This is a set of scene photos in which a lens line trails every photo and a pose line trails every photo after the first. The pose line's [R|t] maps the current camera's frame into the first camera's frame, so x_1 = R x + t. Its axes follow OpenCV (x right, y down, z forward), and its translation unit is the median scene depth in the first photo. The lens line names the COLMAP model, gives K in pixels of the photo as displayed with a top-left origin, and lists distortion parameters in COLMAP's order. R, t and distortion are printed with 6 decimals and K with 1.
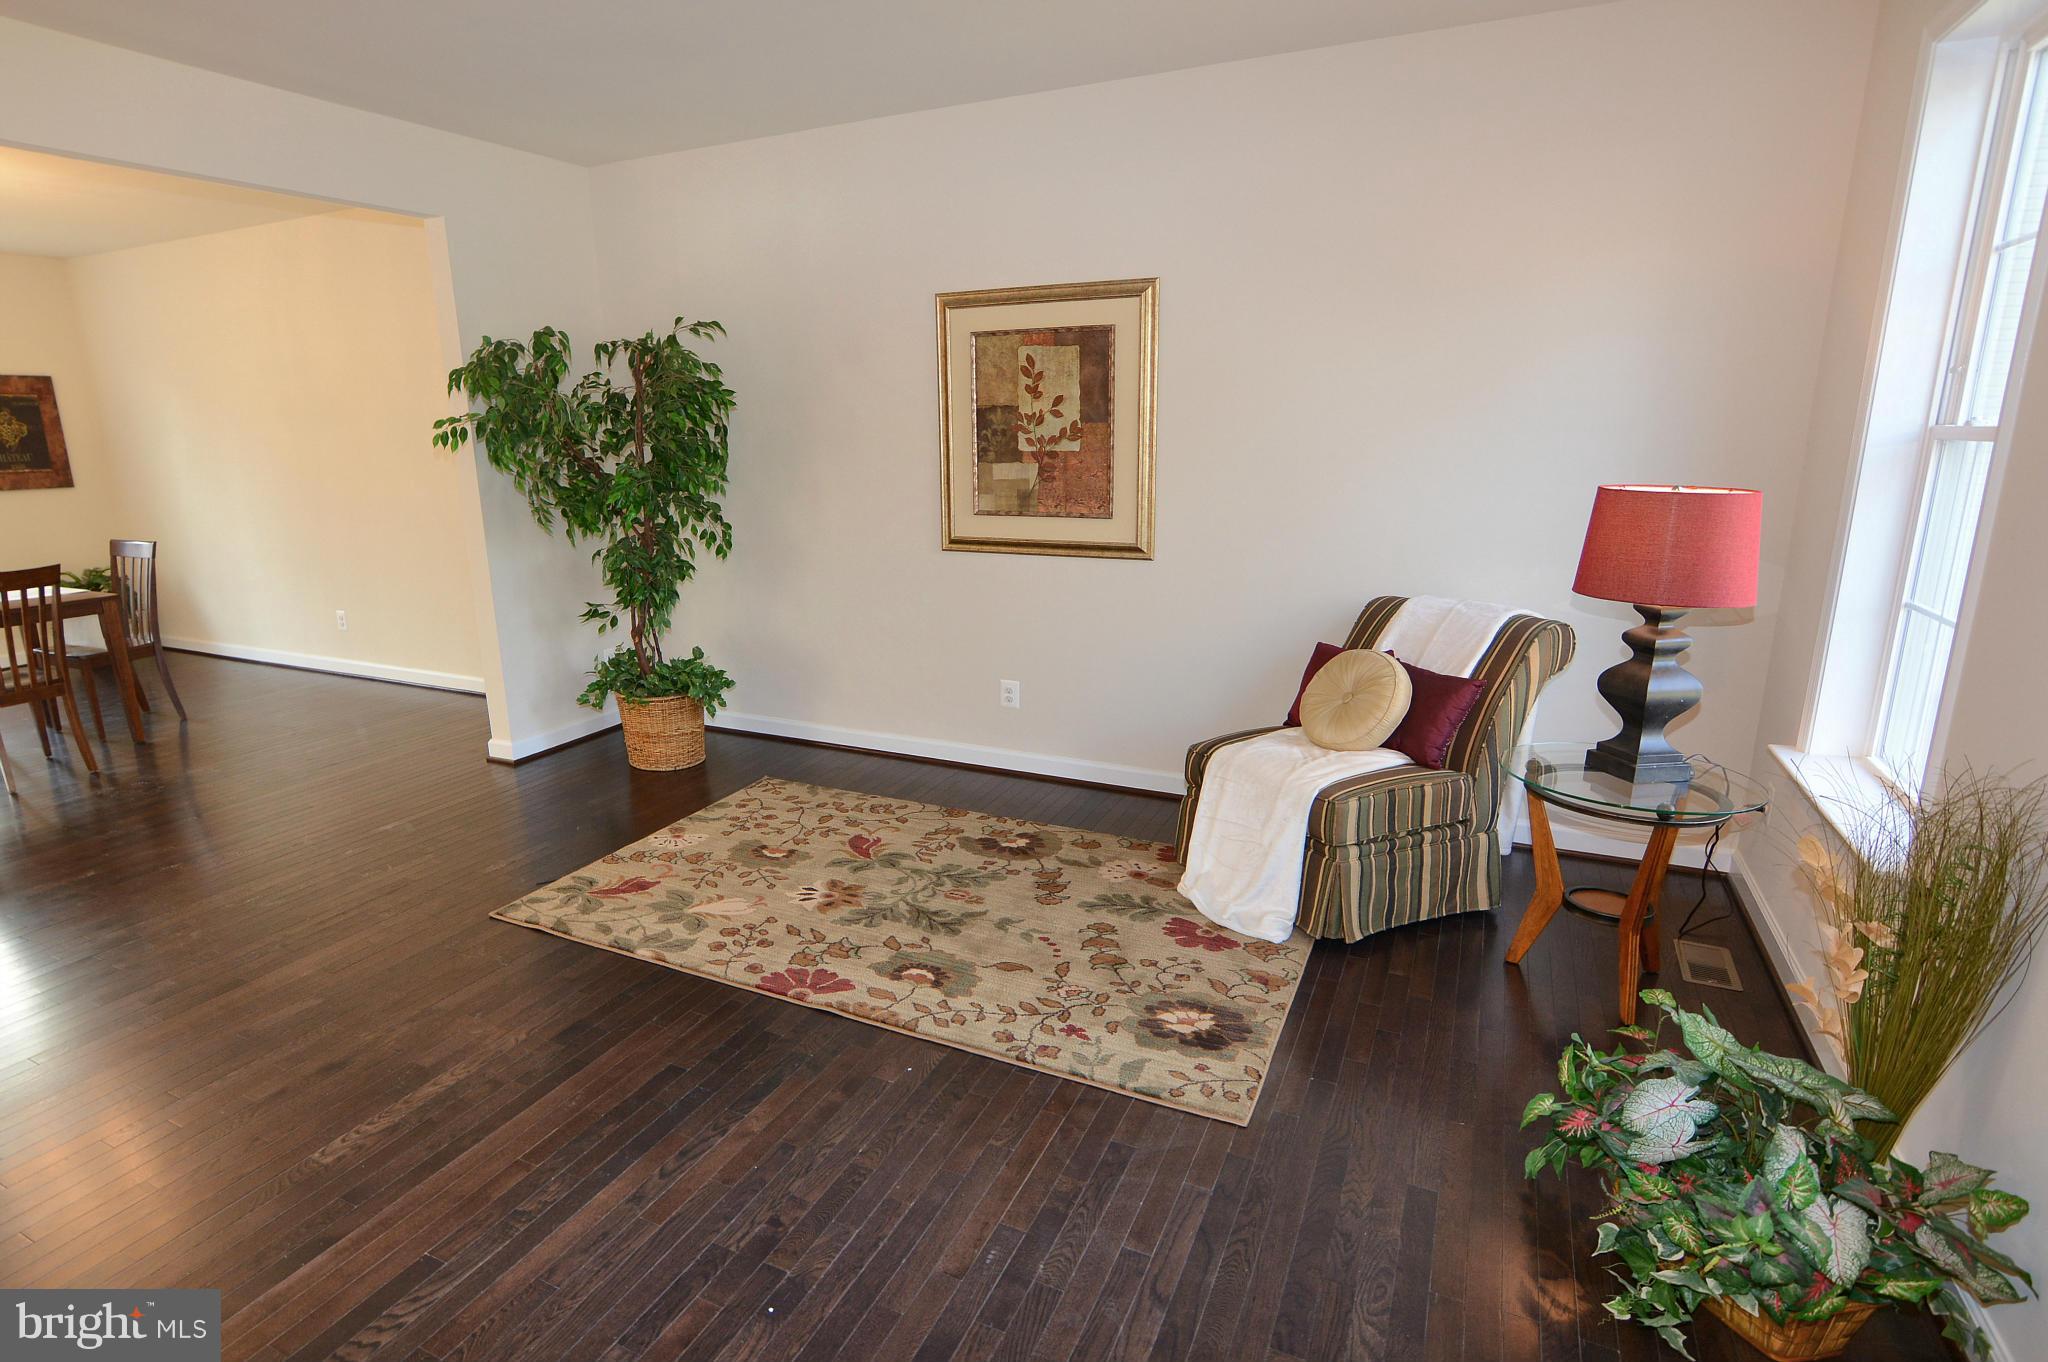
lens RADIAL K [[1107.1, 0, 879.2], [0, 1107.1, 719.6], [0, 0, 1]] dist [-0.001491, 0.000083]
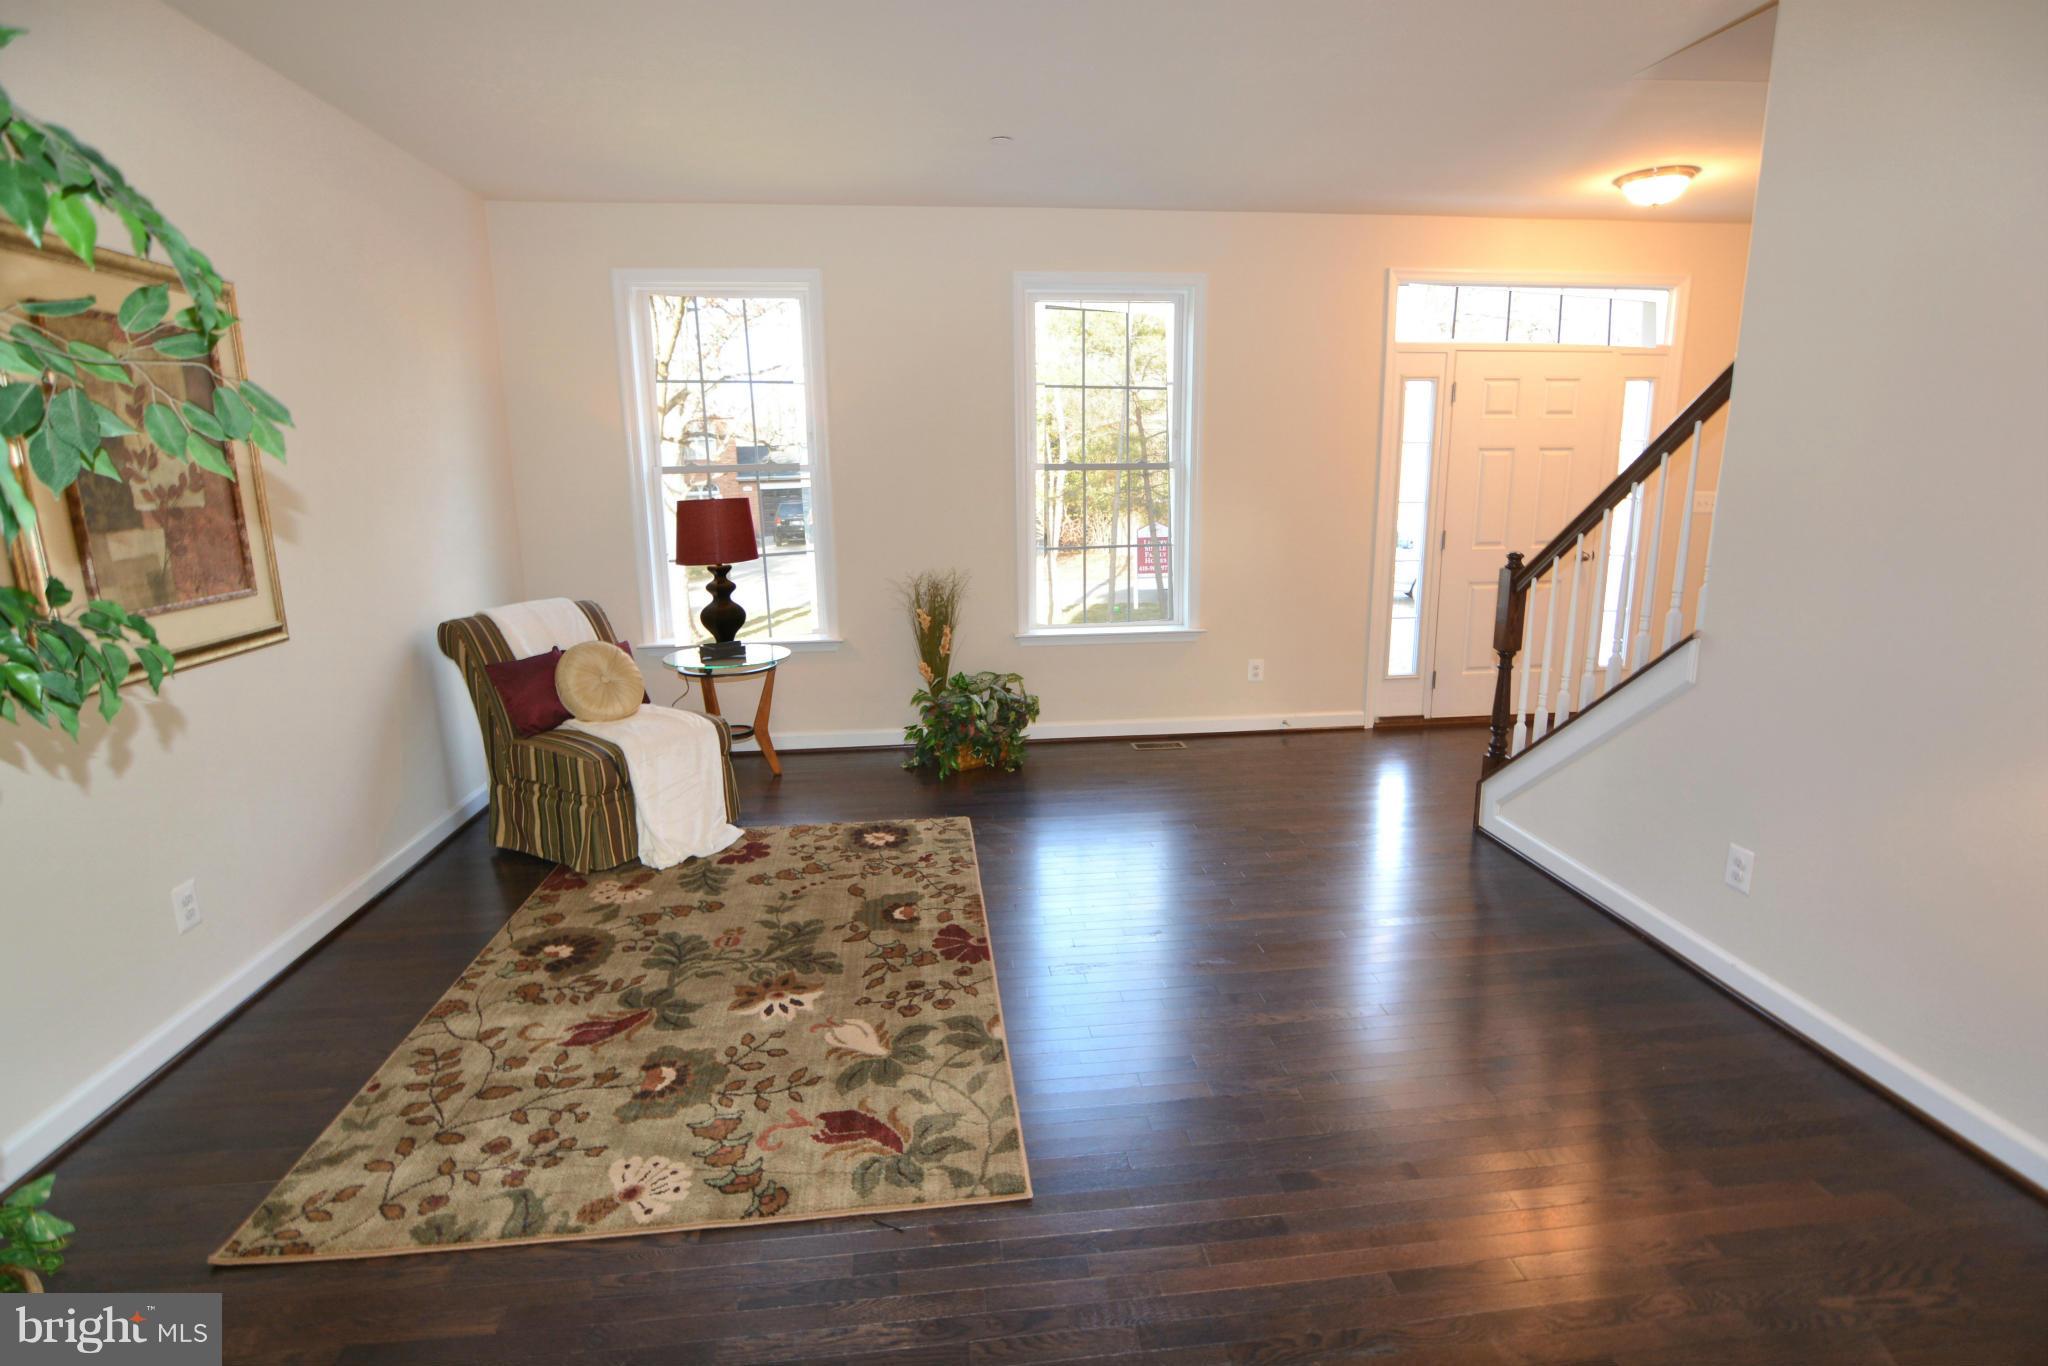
lens RADIAL K [[1002.4, 0, 1028.7], [0, 1002.4, 675.9], [0, 0, 1]] dist [-0.021907, 0.000464]
pose [[-0.577083, -0.149307, 0.802922, -0.685379], [0.220721, 0.918046, 0.329354, -0.260705], [-0.786294, 0.367286, -0.496833, 1.043791]]
